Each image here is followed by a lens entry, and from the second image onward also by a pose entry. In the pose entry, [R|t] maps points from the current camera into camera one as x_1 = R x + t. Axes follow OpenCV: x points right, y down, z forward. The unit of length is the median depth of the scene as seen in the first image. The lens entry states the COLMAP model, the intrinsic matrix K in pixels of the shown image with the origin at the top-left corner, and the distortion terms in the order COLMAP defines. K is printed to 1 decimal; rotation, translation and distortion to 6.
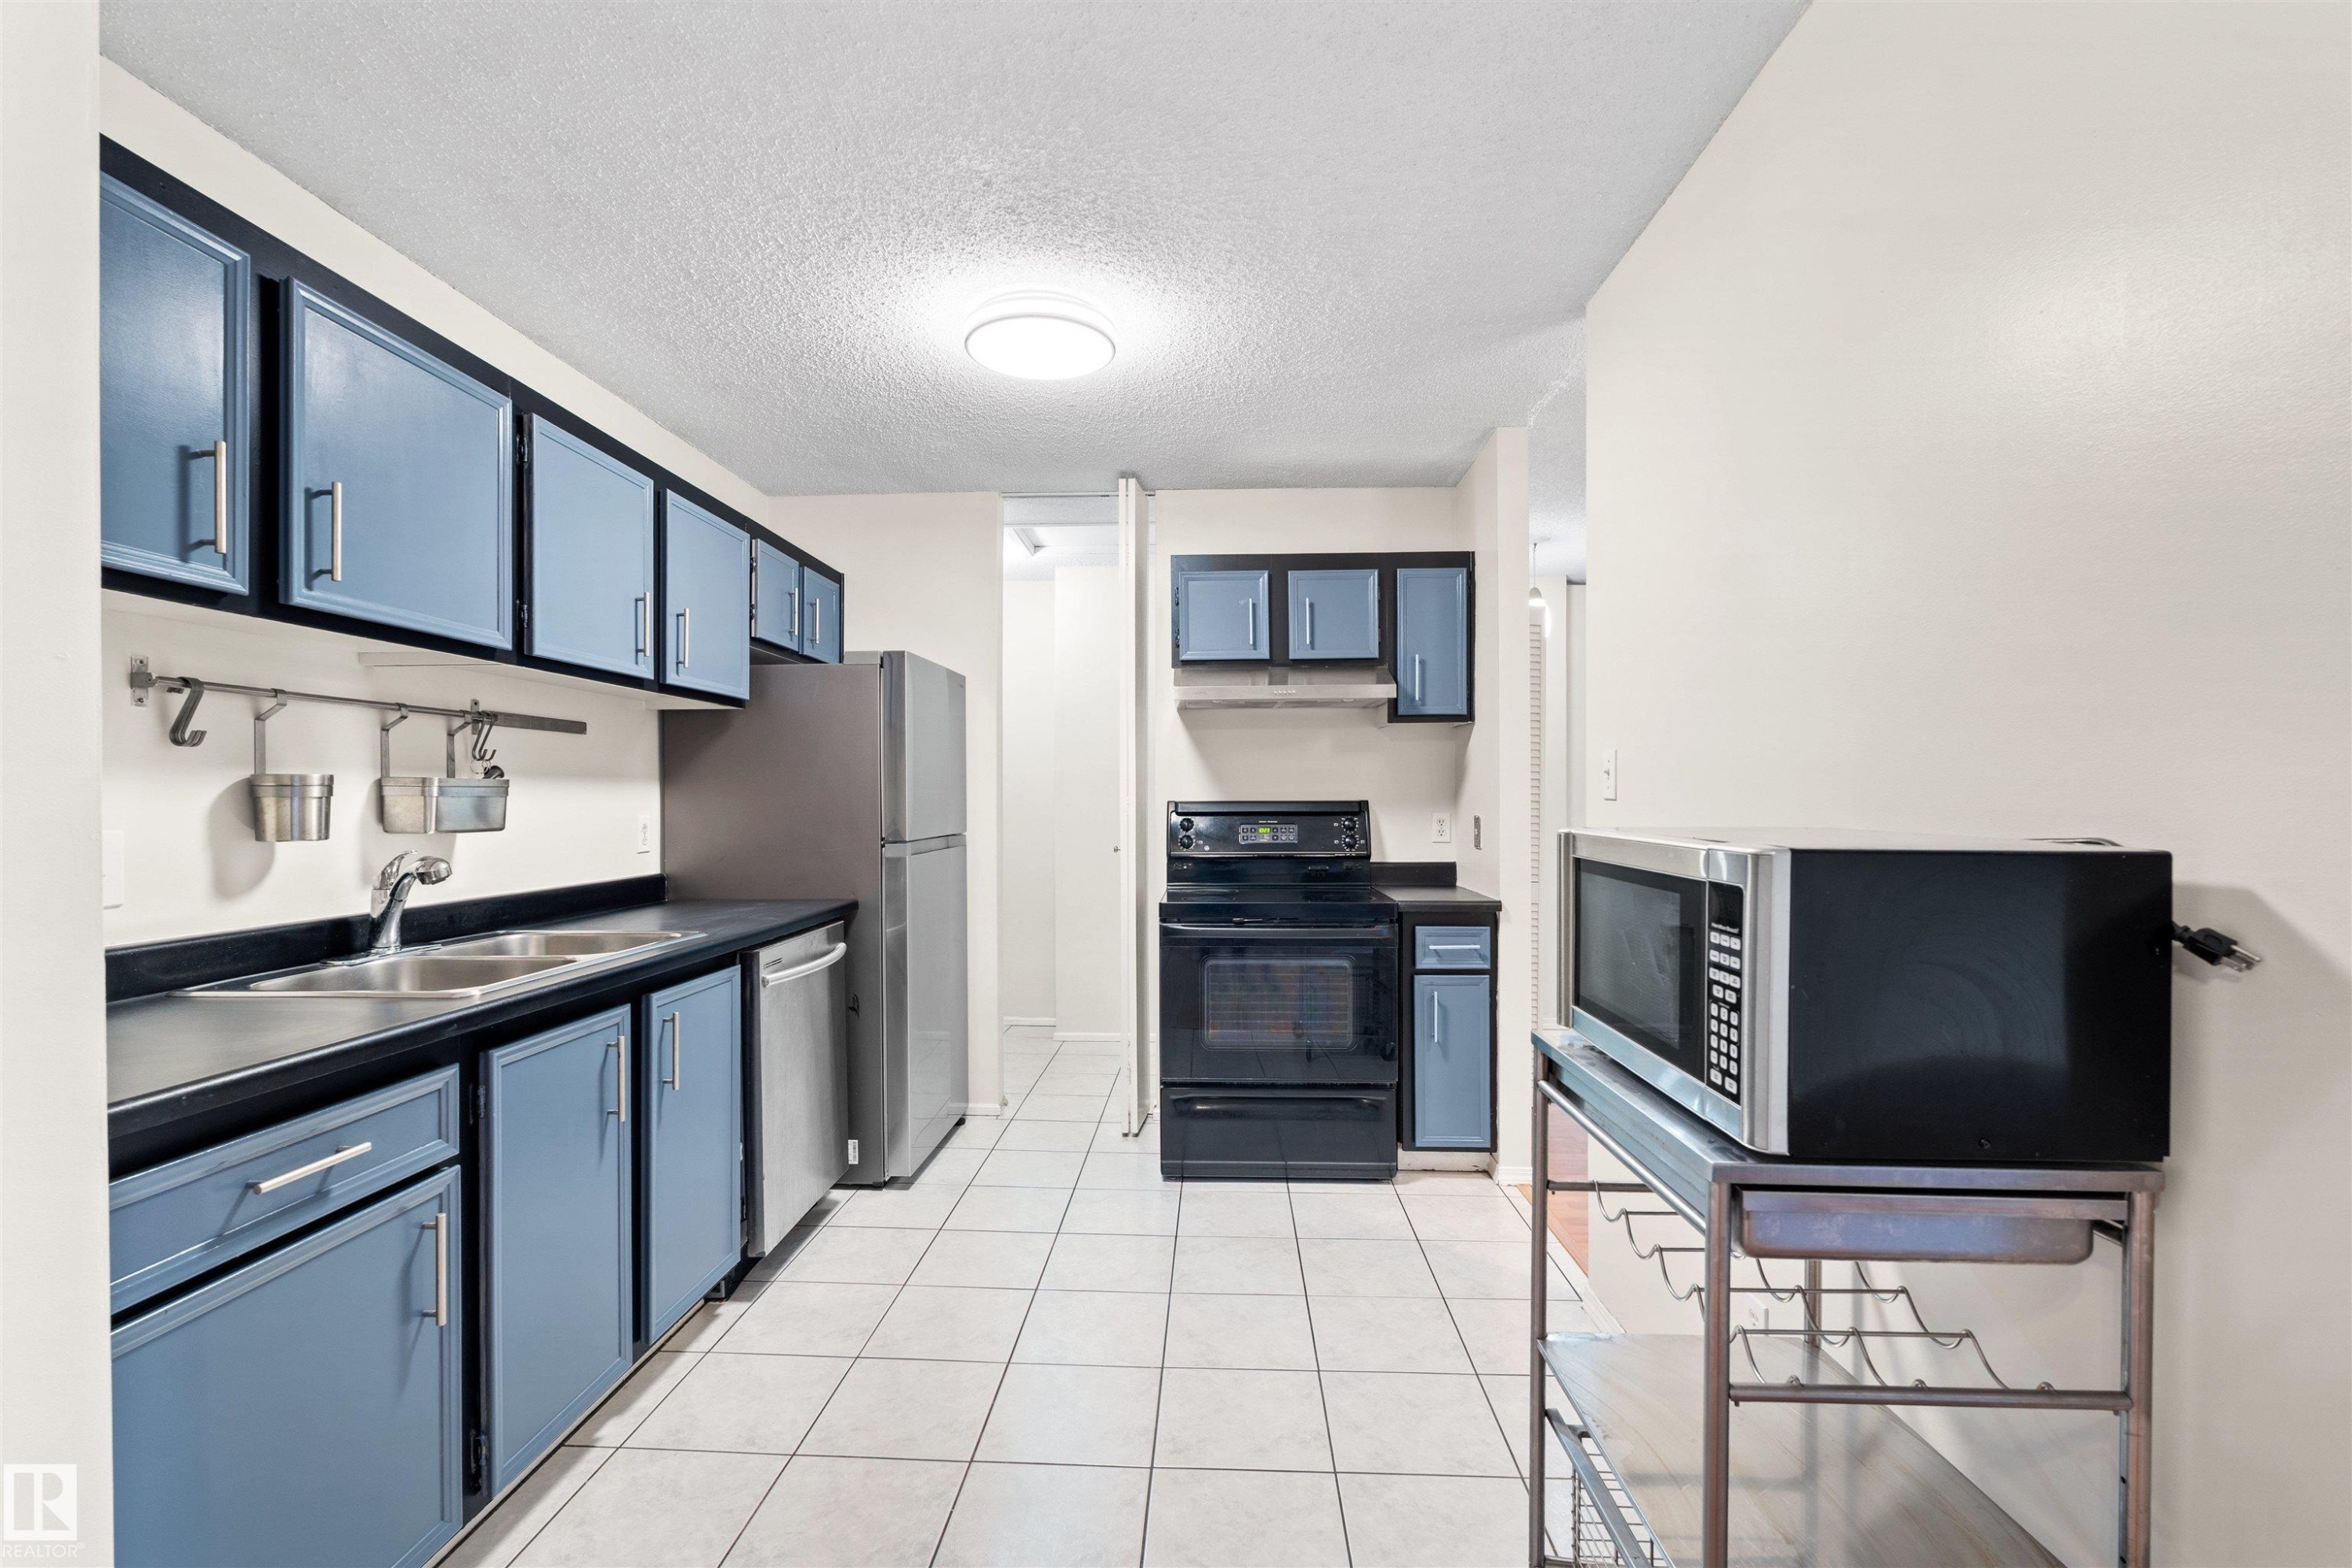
lens RADIAL K [[1046.9, 0, 1179.9], [0, 1046.9, 791.4], [0, 0, 1]] dist [-0.003671, -0.000635]
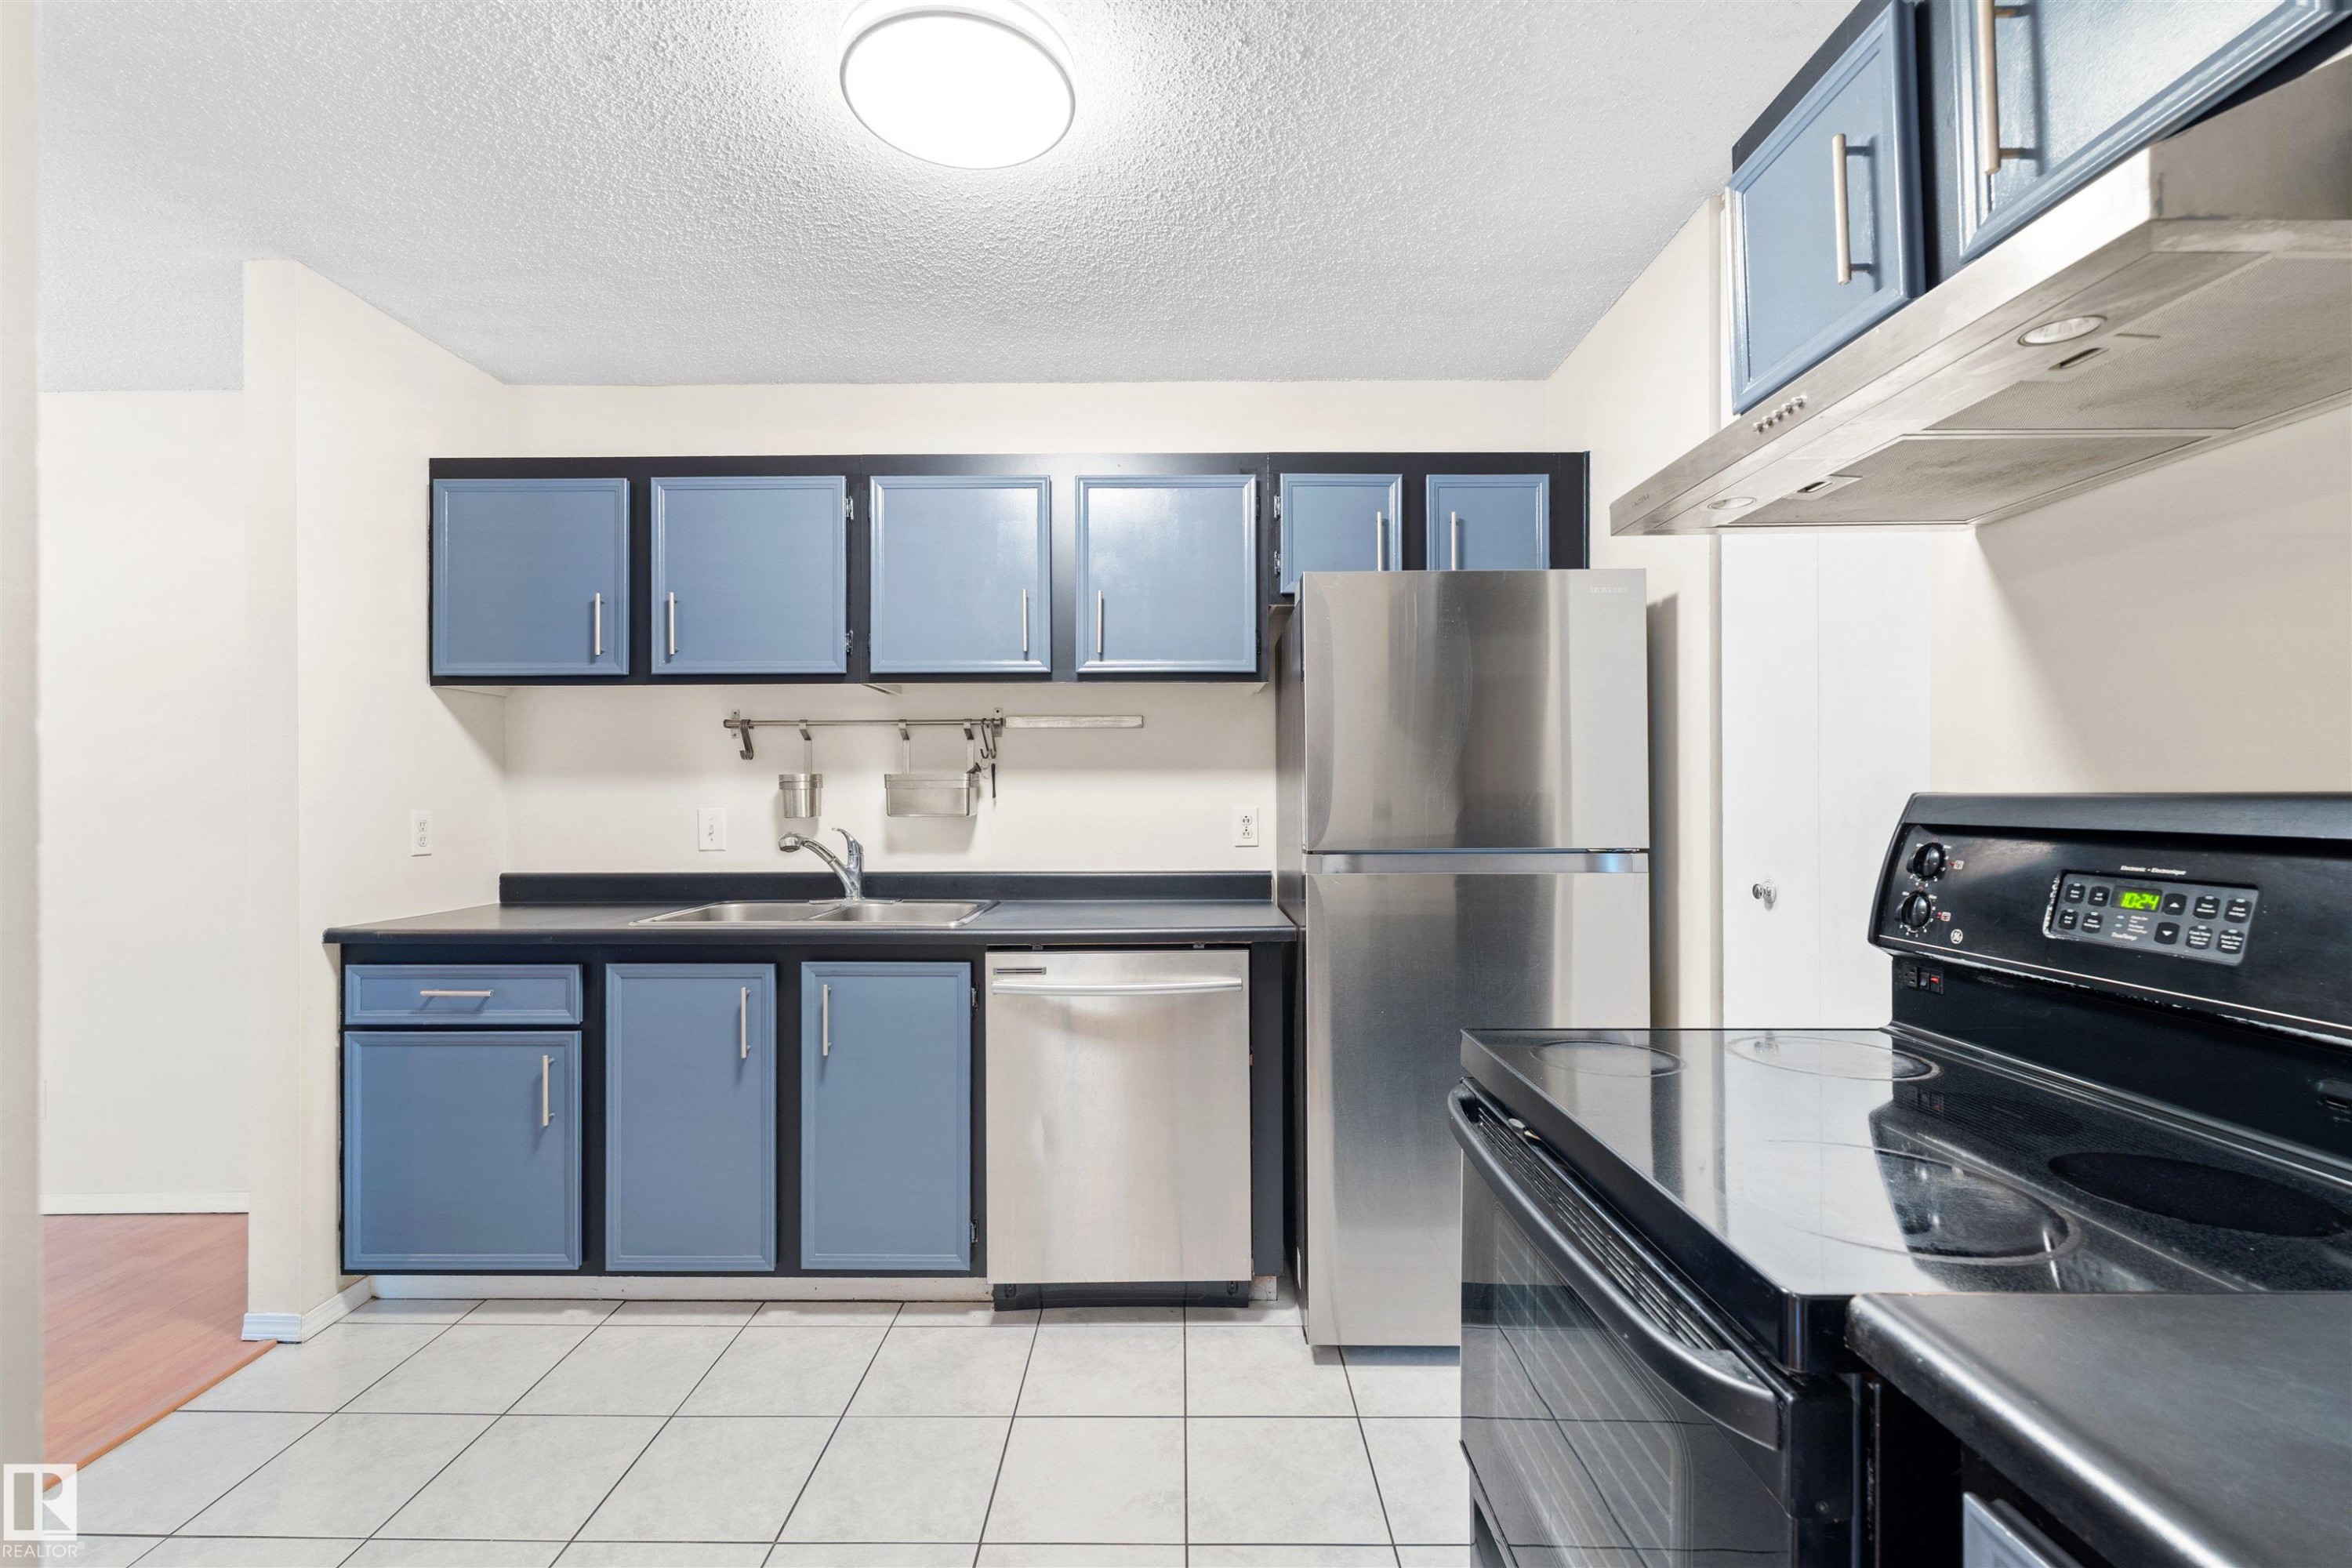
lens RADIAL K [[1046.9, 0, 1180.5], [0, 1046.9, 788.1], [0, 0, 1]] dist [-0.003671, -0.000635]
pose [[0.048112, -0.000231, -0.998842, 0.599730], [0.007080, 0.999975, 0.000110, 0.006859], [0.998817, -0.007077, 0.048112, 1.252540]]
